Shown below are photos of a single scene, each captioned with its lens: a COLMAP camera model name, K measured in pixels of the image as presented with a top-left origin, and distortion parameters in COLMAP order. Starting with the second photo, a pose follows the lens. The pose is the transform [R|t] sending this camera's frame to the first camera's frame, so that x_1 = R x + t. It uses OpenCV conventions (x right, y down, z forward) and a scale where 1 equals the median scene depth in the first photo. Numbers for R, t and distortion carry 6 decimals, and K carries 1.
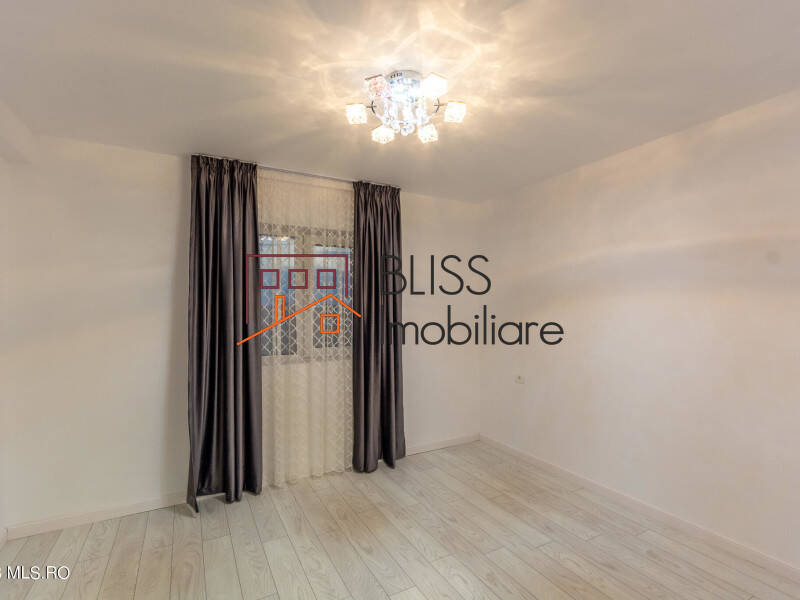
lens RADIAL K [[395.7, 0, 401.7], [0, 395.7, 303.6], [0, 0, 1]] dist [0.003426, -0.000720]
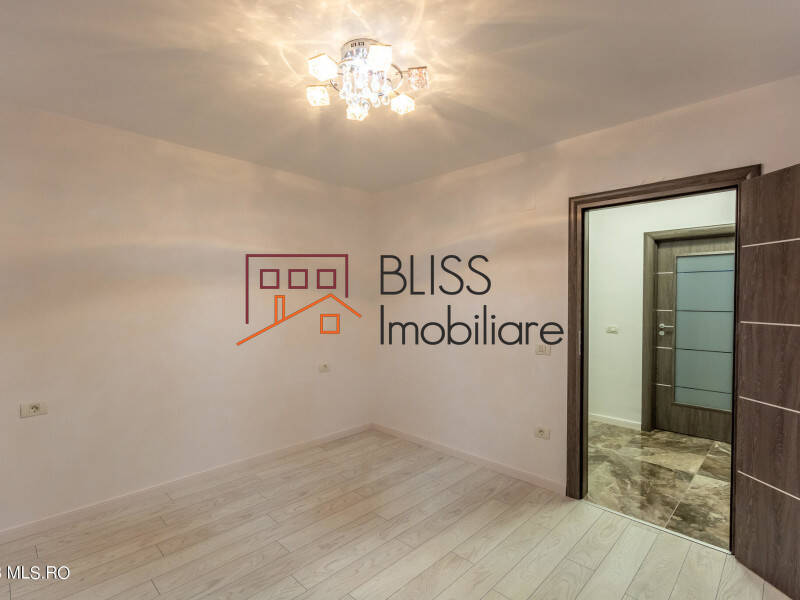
lens RADIAL K [[395.7, 0, 401.7], [0, 395.7, 303.6], [0, 0, 1]] dist [0.003426, -0.000720]
pose [[-0.290304, -0.010345, 0.956879, -0.687546], [-0.012344, 0.999899, 0.007065, 0.014076], [-0.956855, -0.009761, -0.290402, 0.895248]]
